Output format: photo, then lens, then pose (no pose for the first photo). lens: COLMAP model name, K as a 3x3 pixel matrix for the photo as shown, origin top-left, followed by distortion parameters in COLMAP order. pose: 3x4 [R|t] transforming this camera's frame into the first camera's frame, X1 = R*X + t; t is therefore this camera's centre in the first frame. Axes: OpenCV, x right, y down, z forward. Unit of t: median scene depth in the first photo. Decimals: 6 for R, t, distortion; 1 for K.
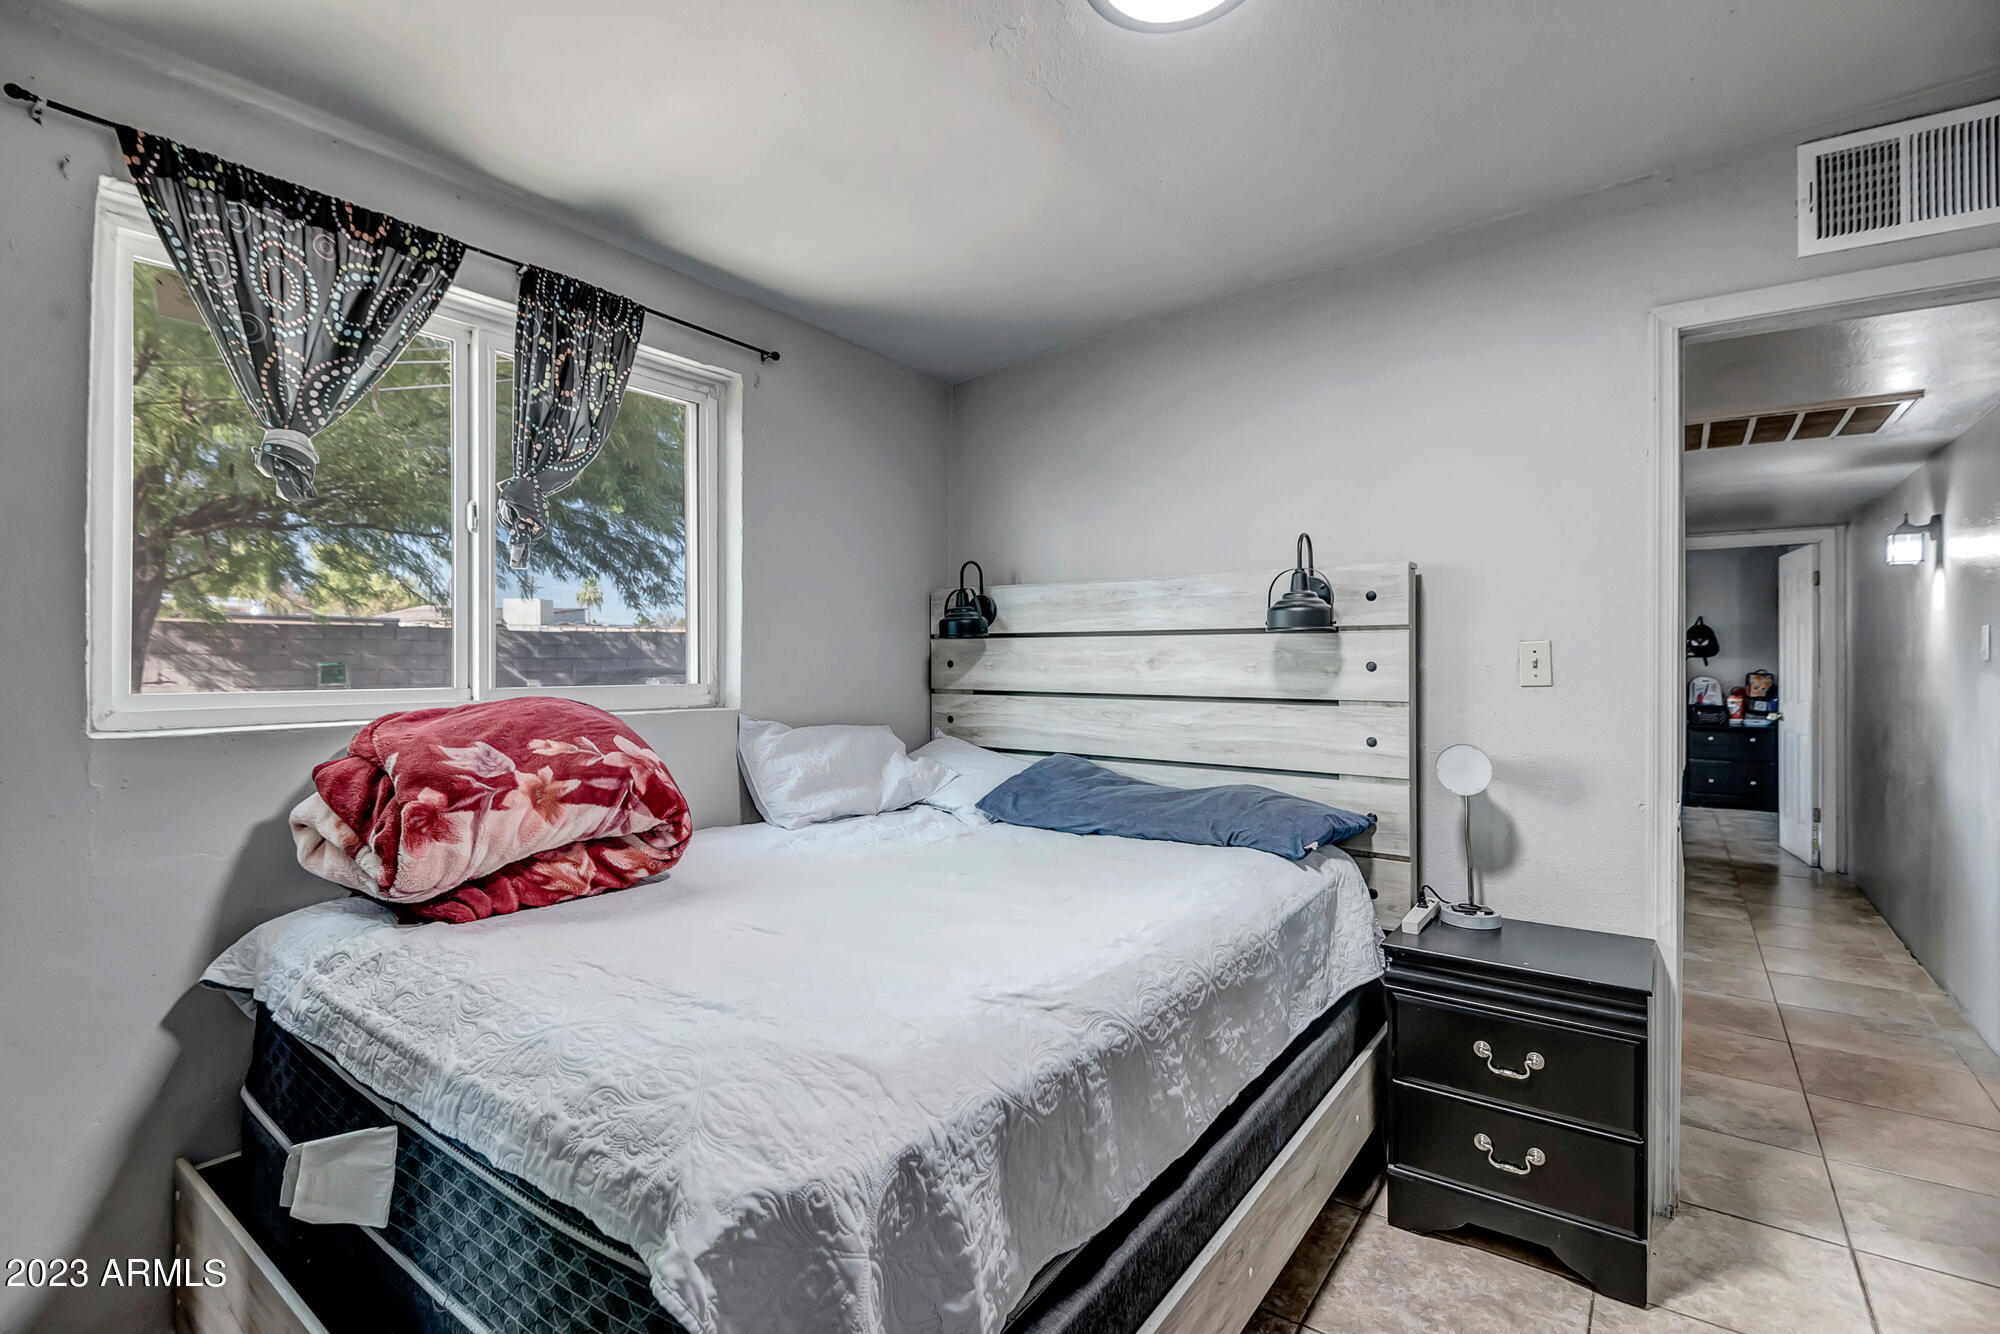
lens RADIAL K [[922.7, 0, 996.1], [0, 922.7, 662.6], [0, 0, 1]] dist [0.002372, 0.000054]
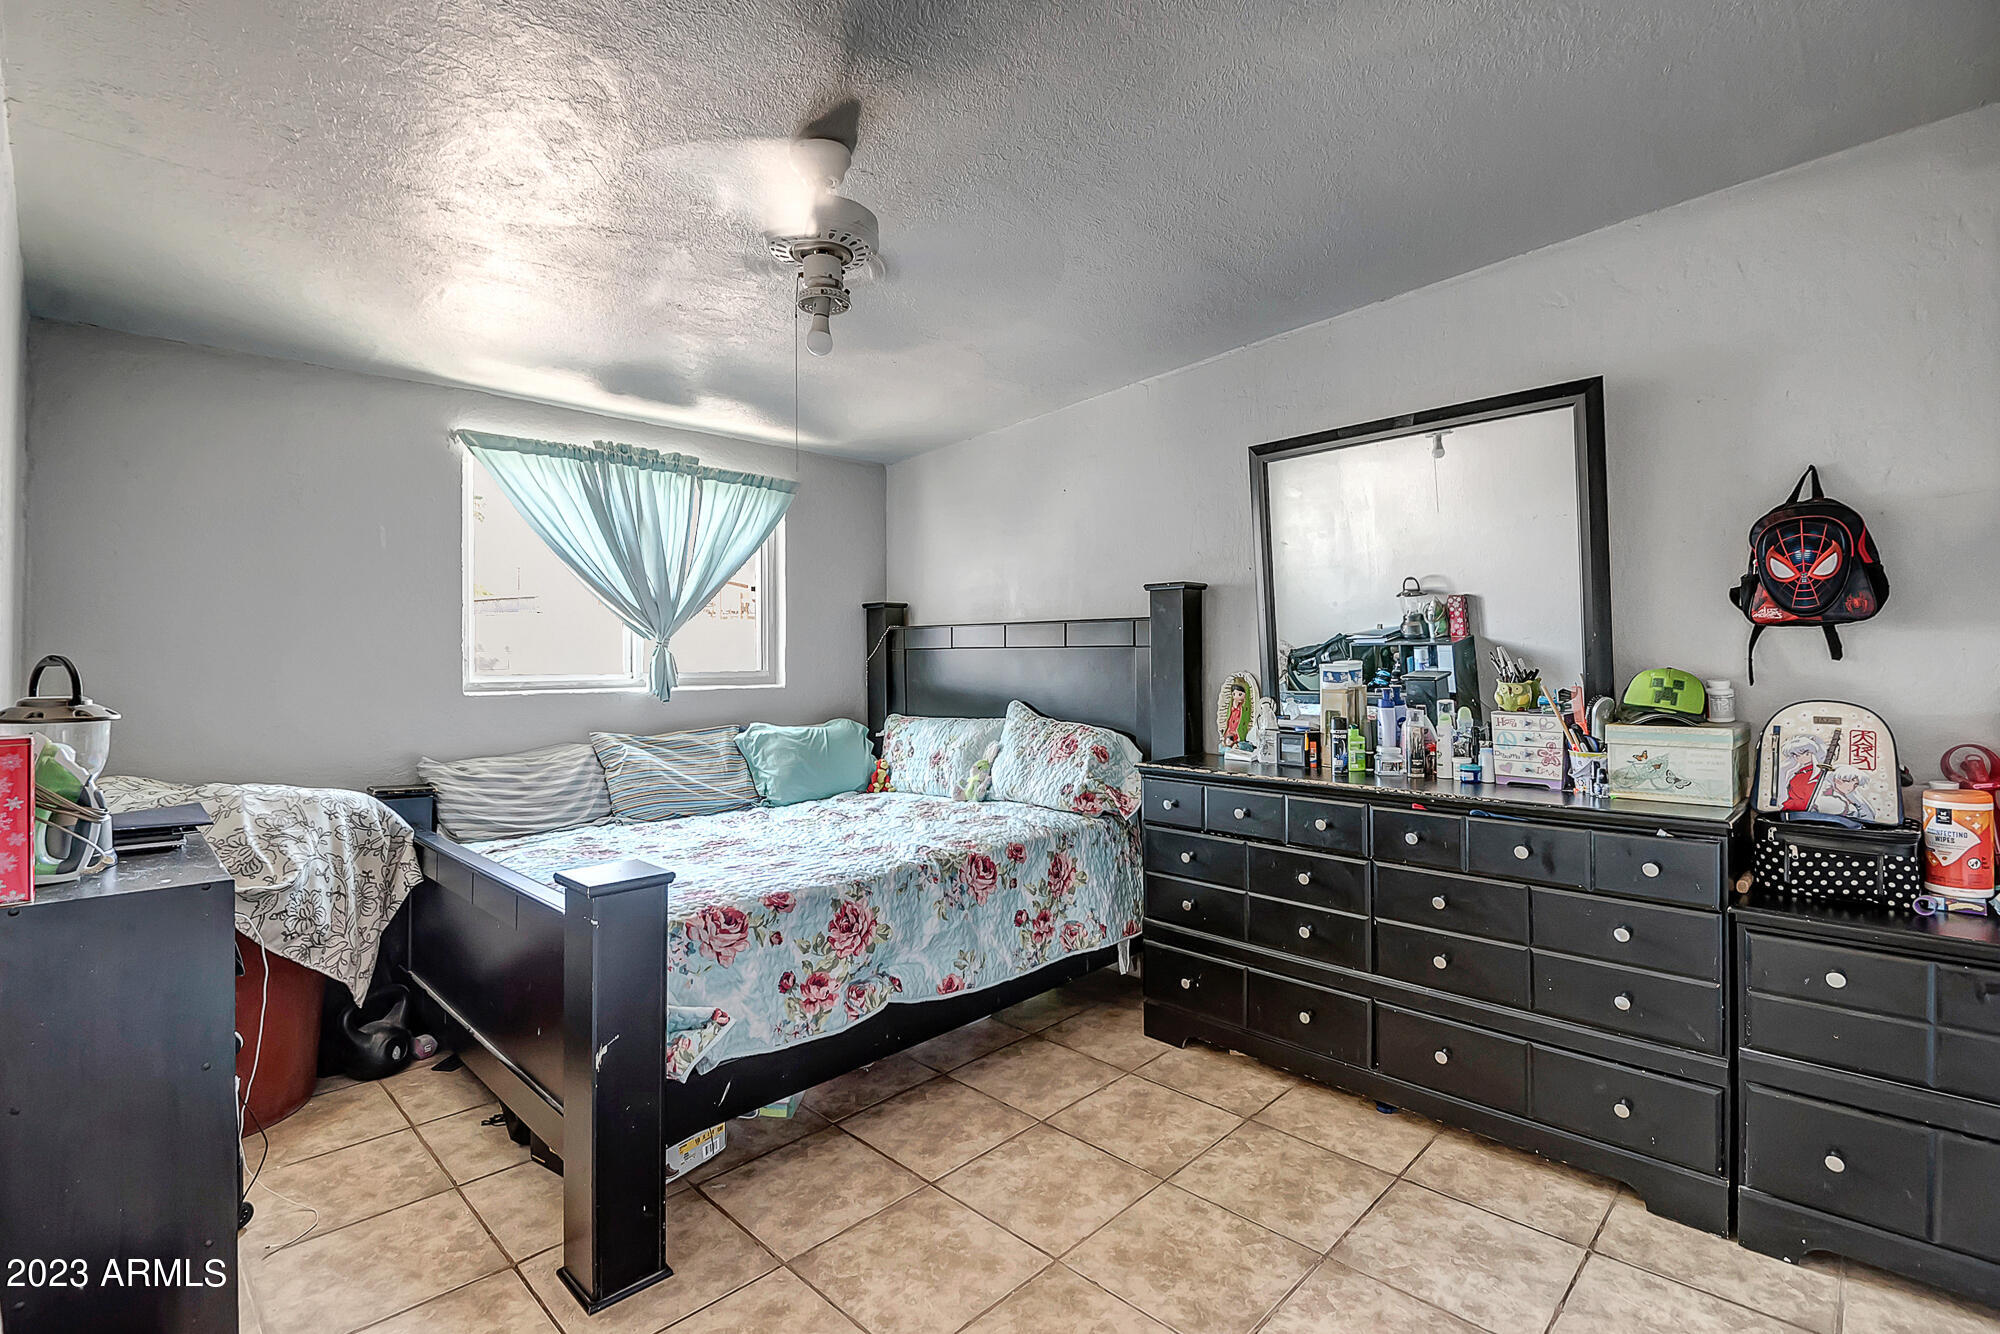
lens RADIAL K [[922.7, 0, 1004.2], [0, 922.7, 663.7], [0, 0, 1]] dist [0.002372, 0.000054]
pose [[0.990184, 0.000058, -0.139770, 0.587369], [0.001525, 0.999936, 0.011217, 0.001762], [0.139762, -0.011320, 0.990120, 0.727976]]
